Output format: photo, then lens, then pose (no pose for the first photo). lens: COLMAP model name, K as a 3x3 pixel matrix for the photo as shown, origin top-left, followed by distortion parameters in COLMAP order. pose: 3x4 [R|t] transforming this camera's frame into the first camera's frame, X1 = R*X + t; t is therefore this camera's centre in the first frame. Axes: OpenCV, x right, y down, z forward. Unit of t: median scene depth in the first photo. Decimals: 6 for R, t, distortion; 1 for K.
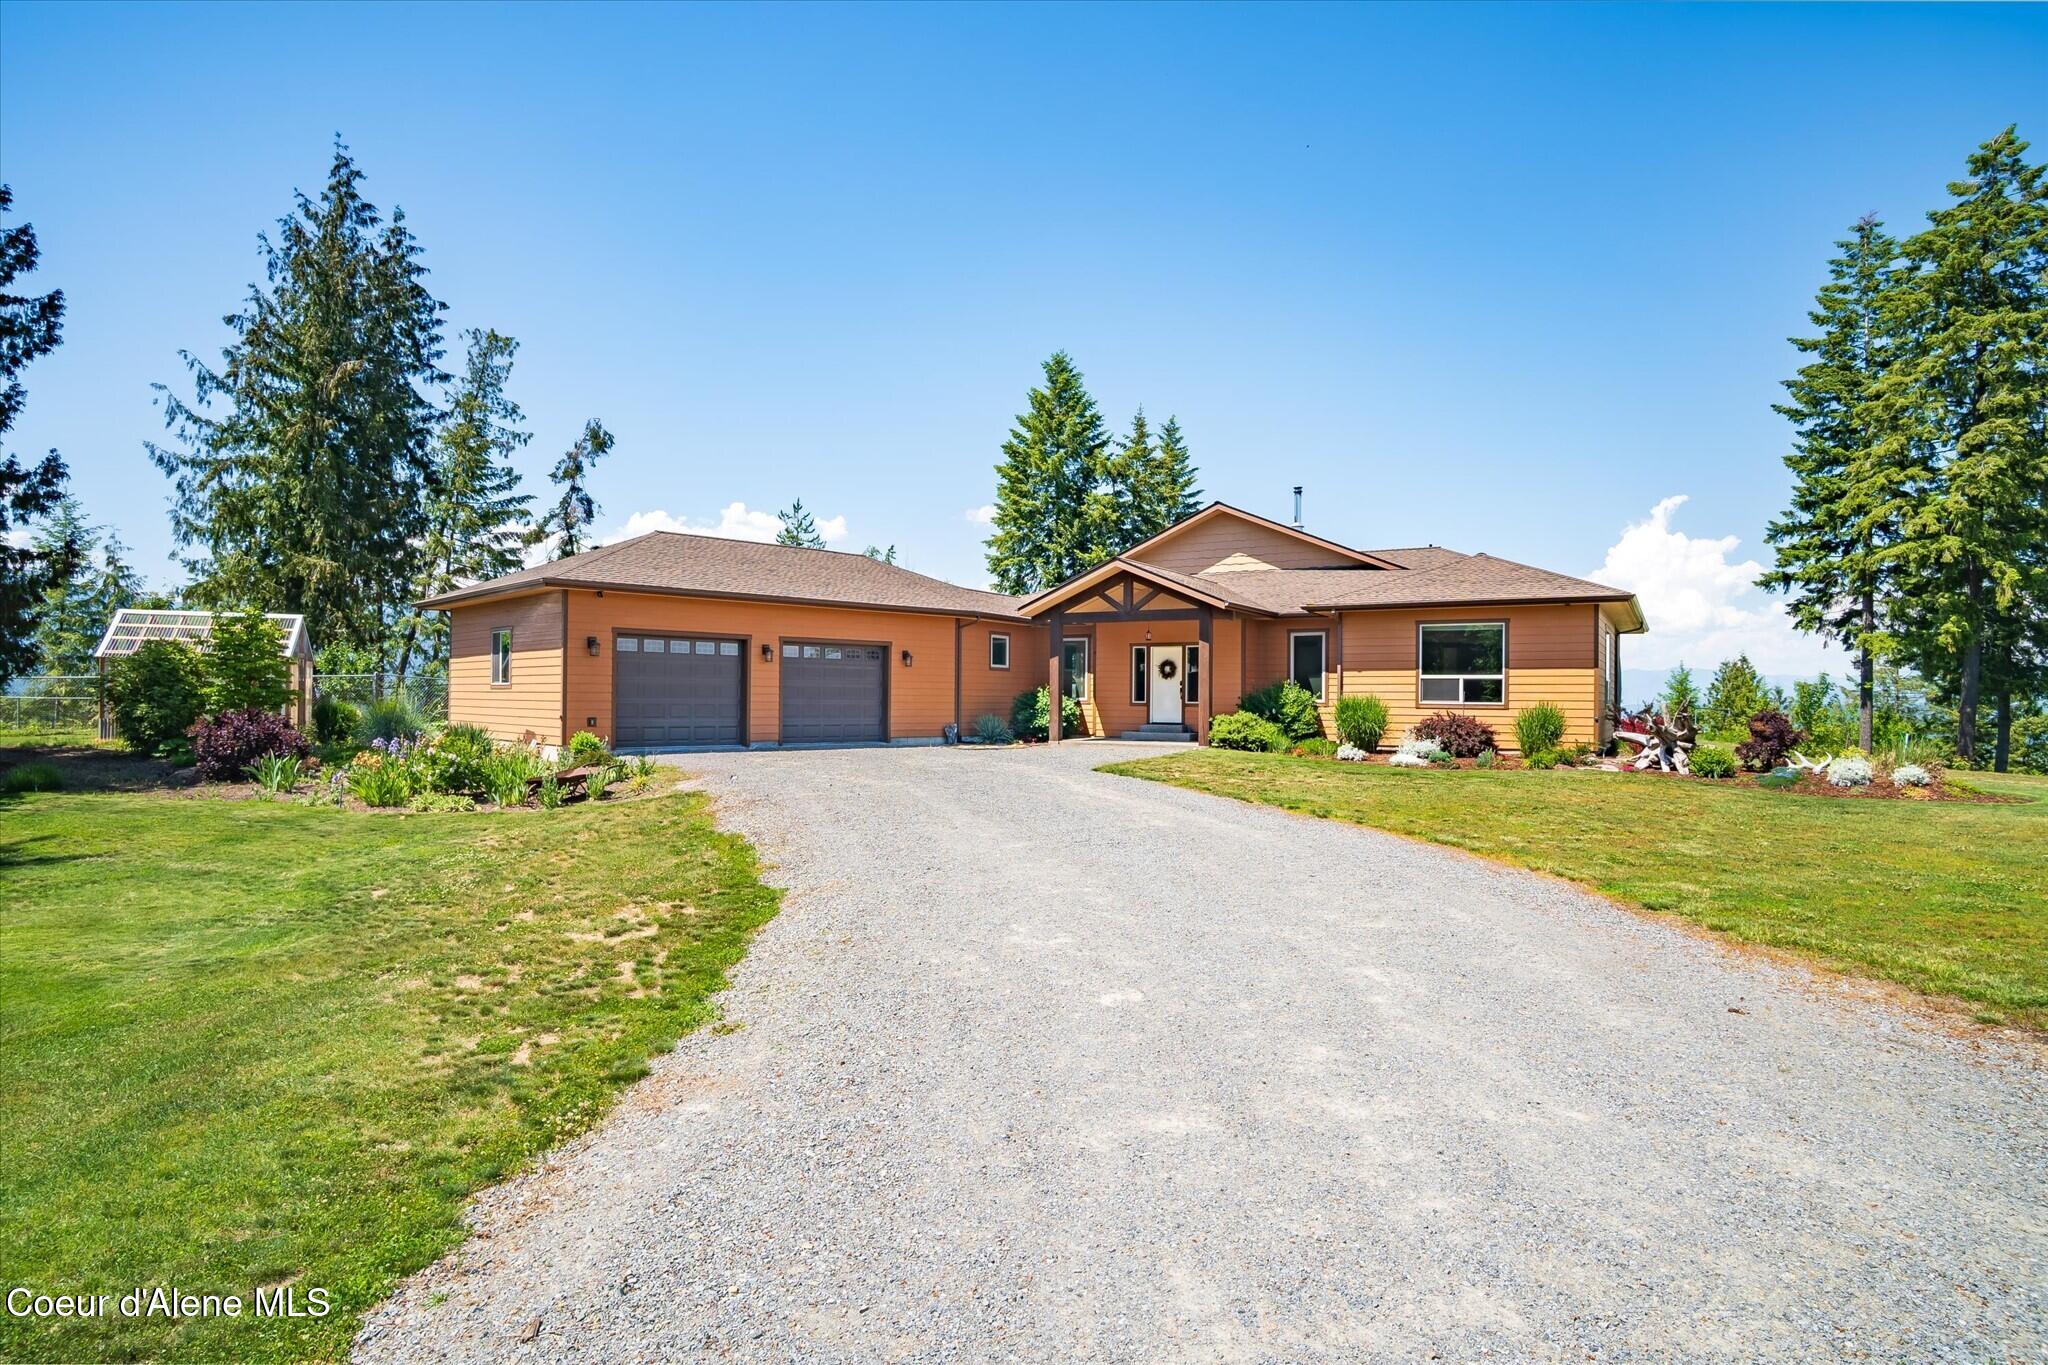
lens RADIAL K [[1100.8, 0, 1008.9], [0, 1100.8, 685.9], [0, 0, 1]] dist [-0.035318, 0.012094]
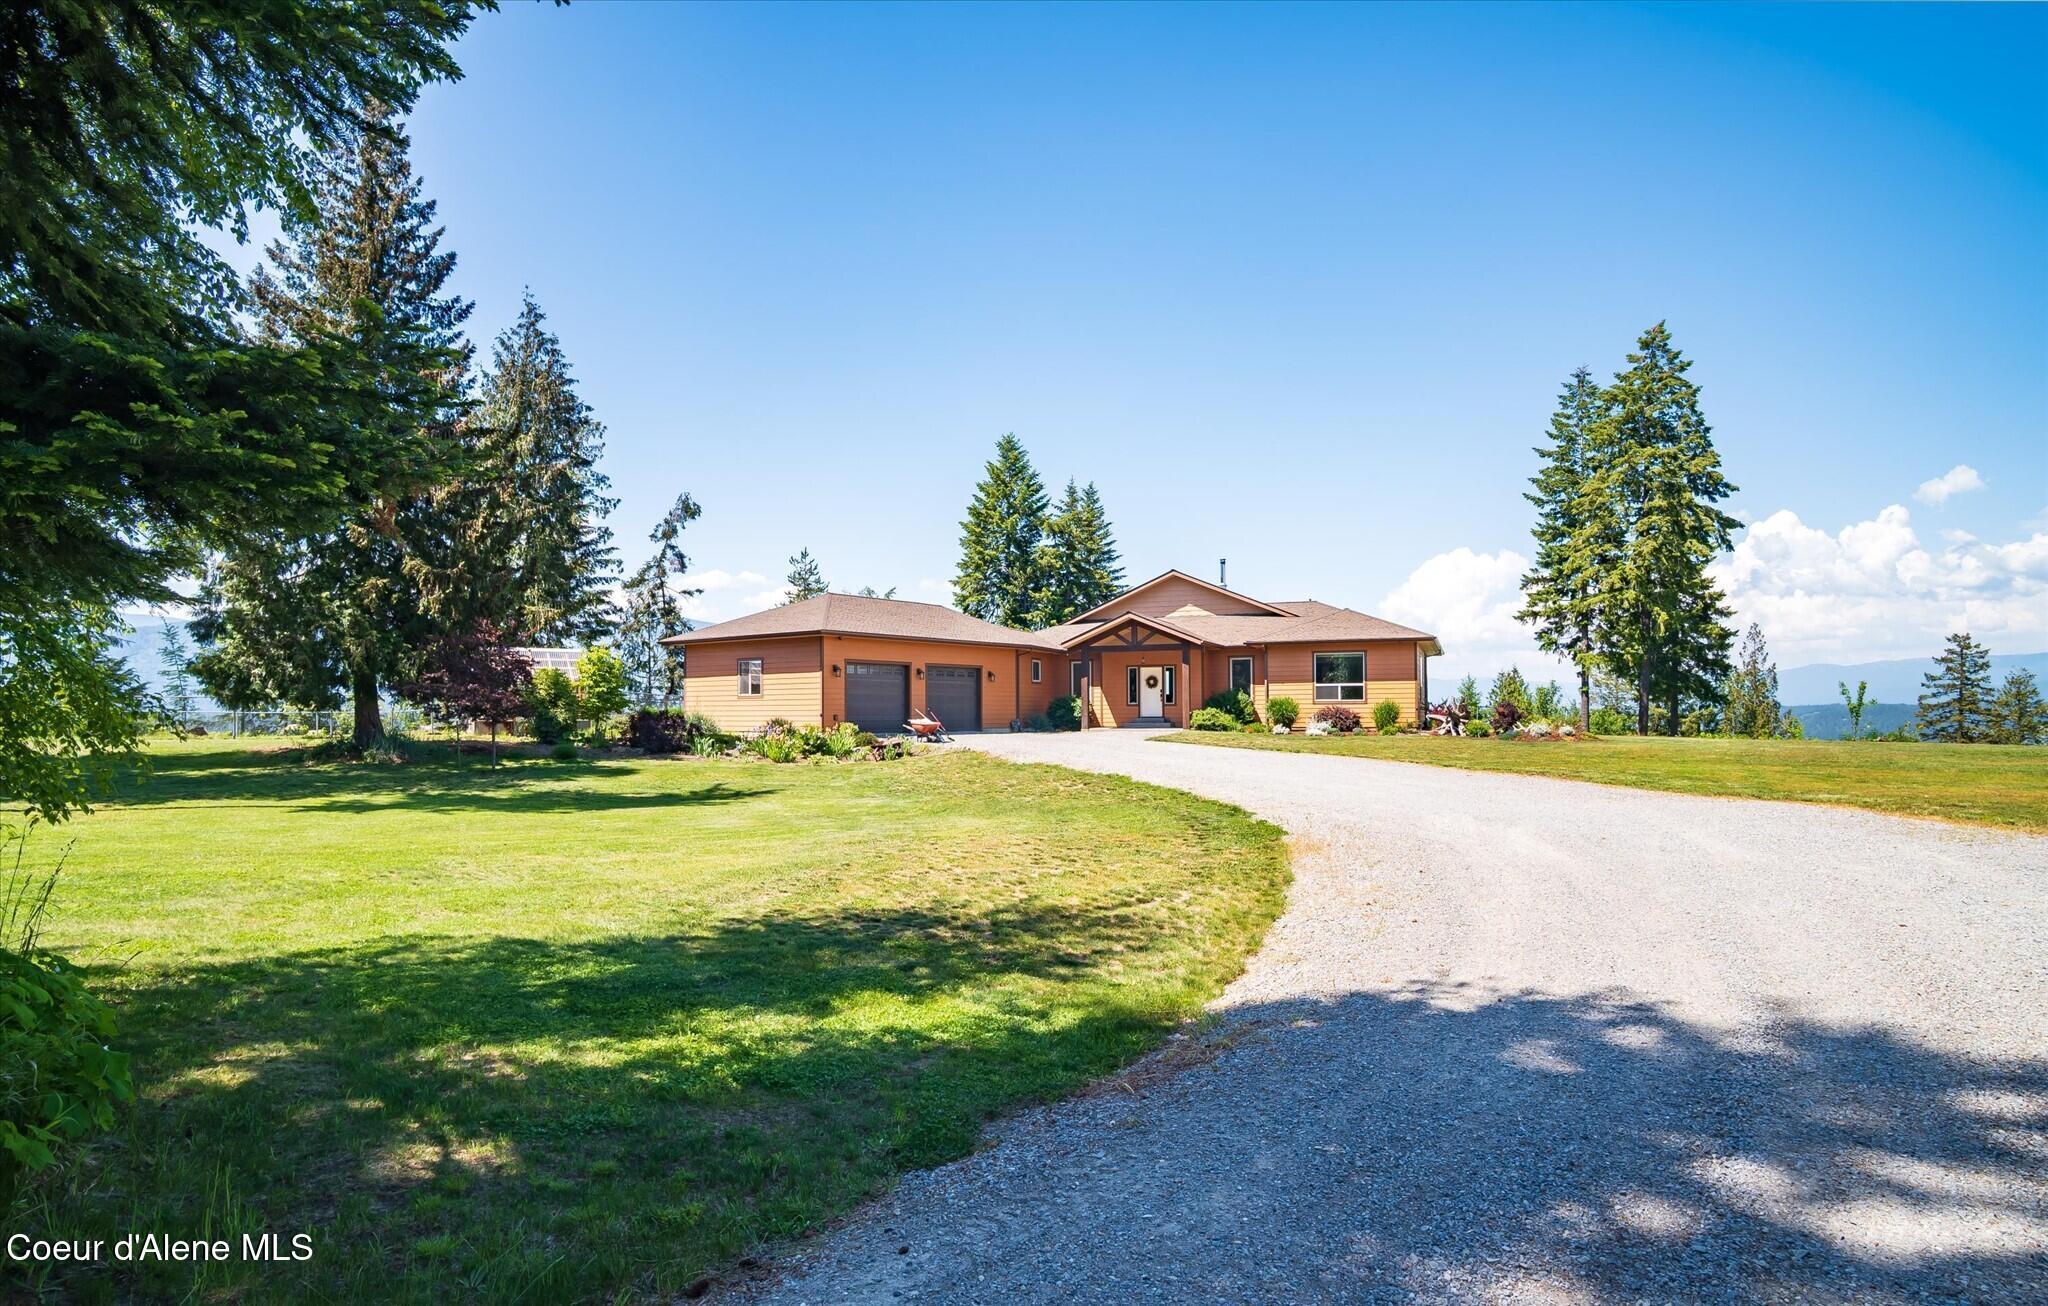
lens RADIAL K [[1089.2, 0, 1002.8], [0, 1089.2, 691.9], [0, 0, 1]] dist [-0.029673, -0.000482]
pose [[0.989633, -0.009702, 0.143292, -0.195696], [0.010590, 0.999929, -0.005438, 0.003512], [-0.143229, 0.006899, 0.989665, -0.333643]]
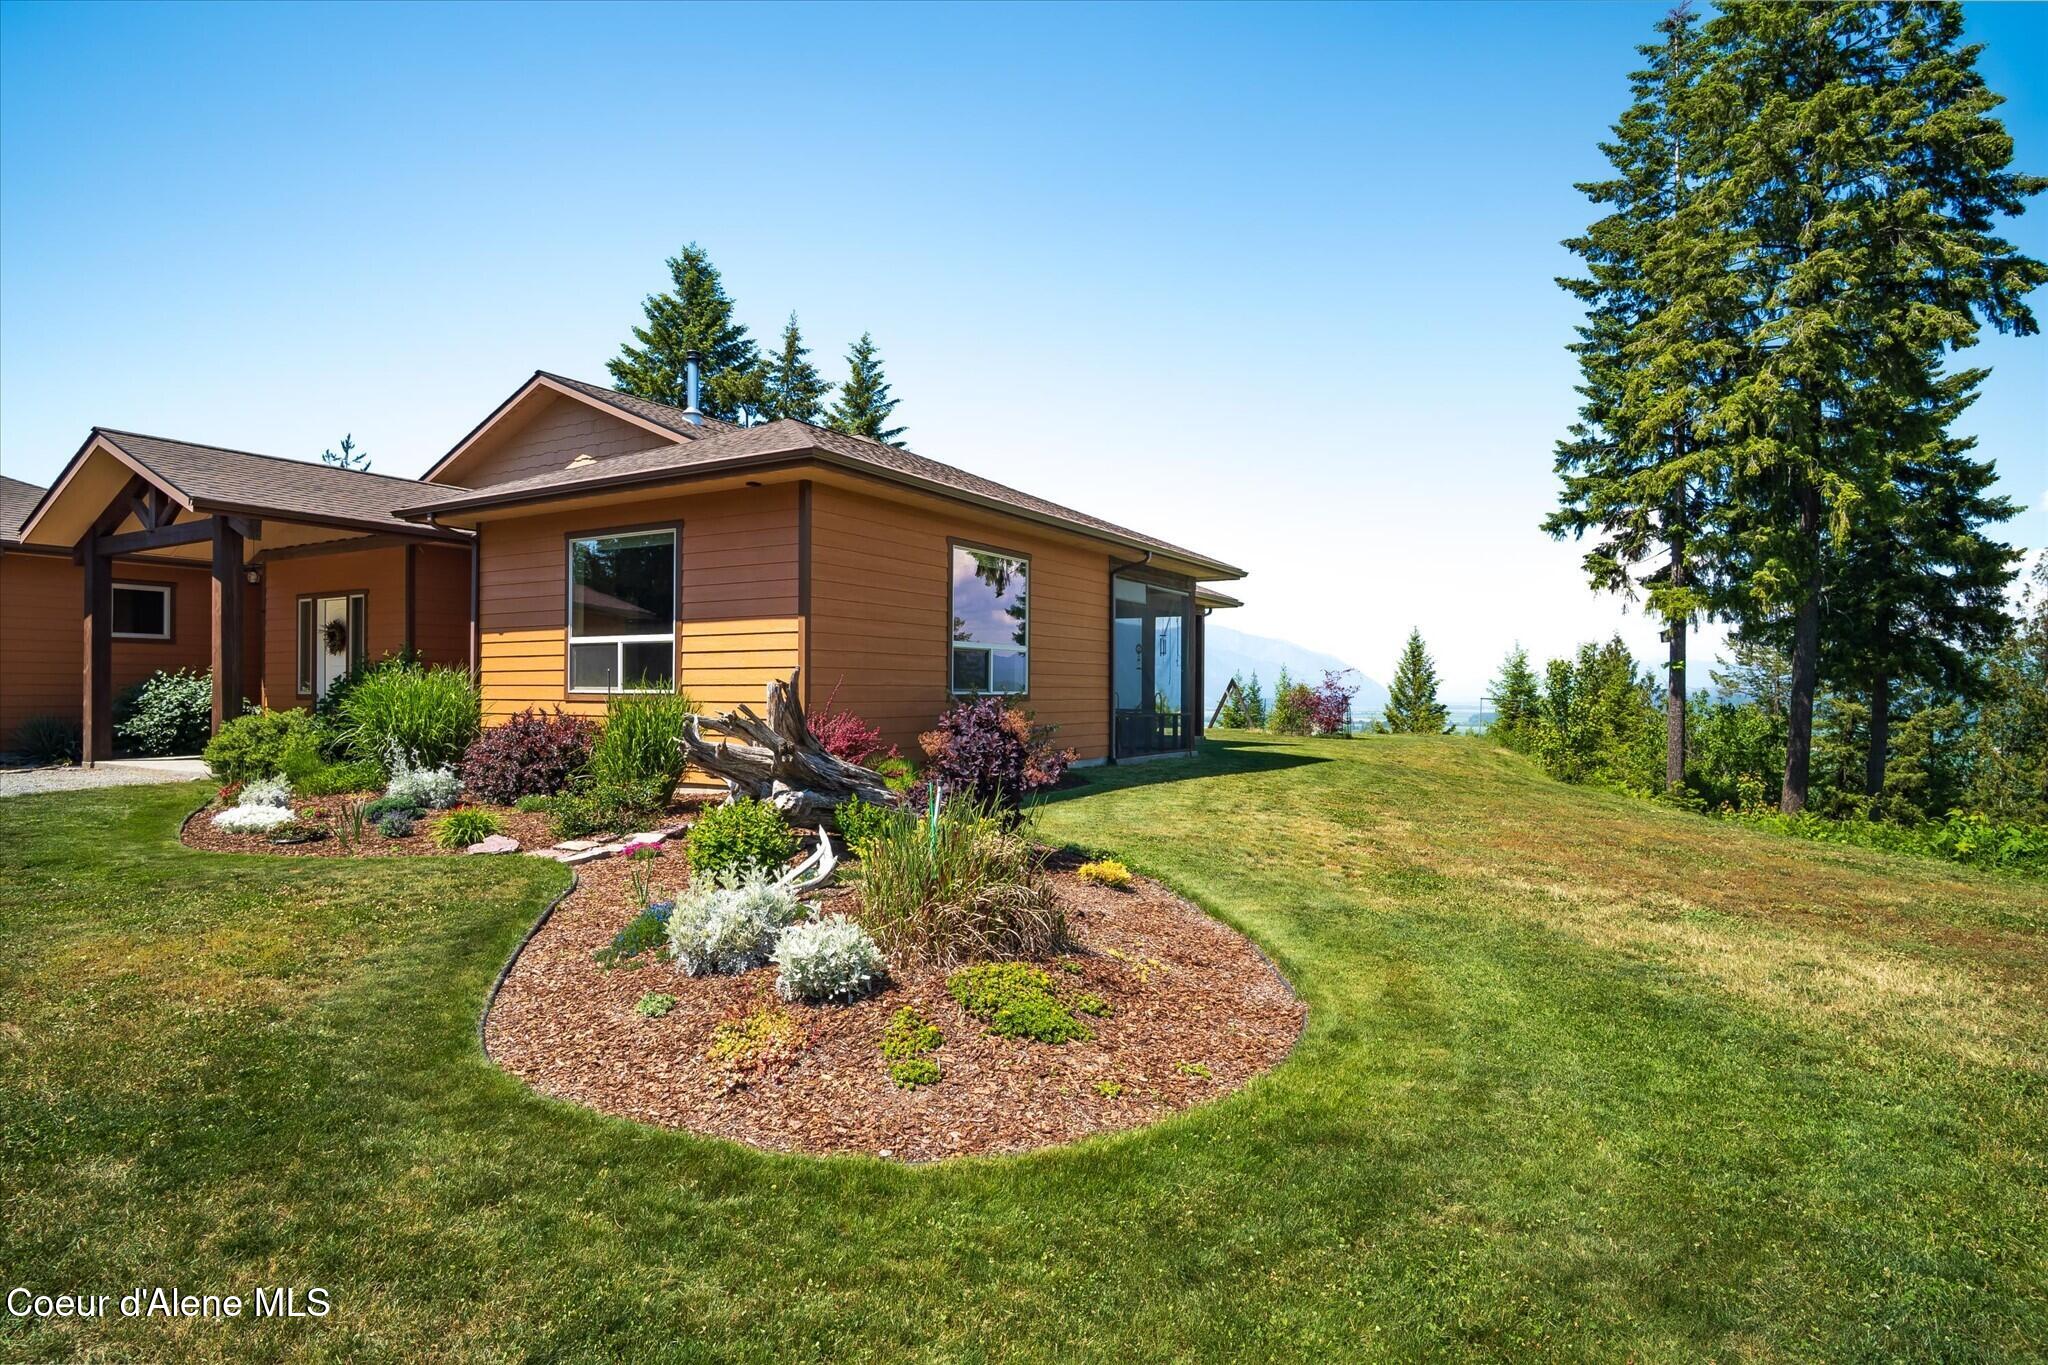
lens RADIAL K [[1100.8, 0, 1008.9], [0, 1100.8, 685.9], [0, 0, 1]] dist [-0.035318, 0.012094]
pose [[0.999905, -0.004599, 0.013006, 0.349090], [0.004520, 0.999971, 0.006115, 0.006411], [-0.013034, -0.006056, 0.999897, 0.295387]]
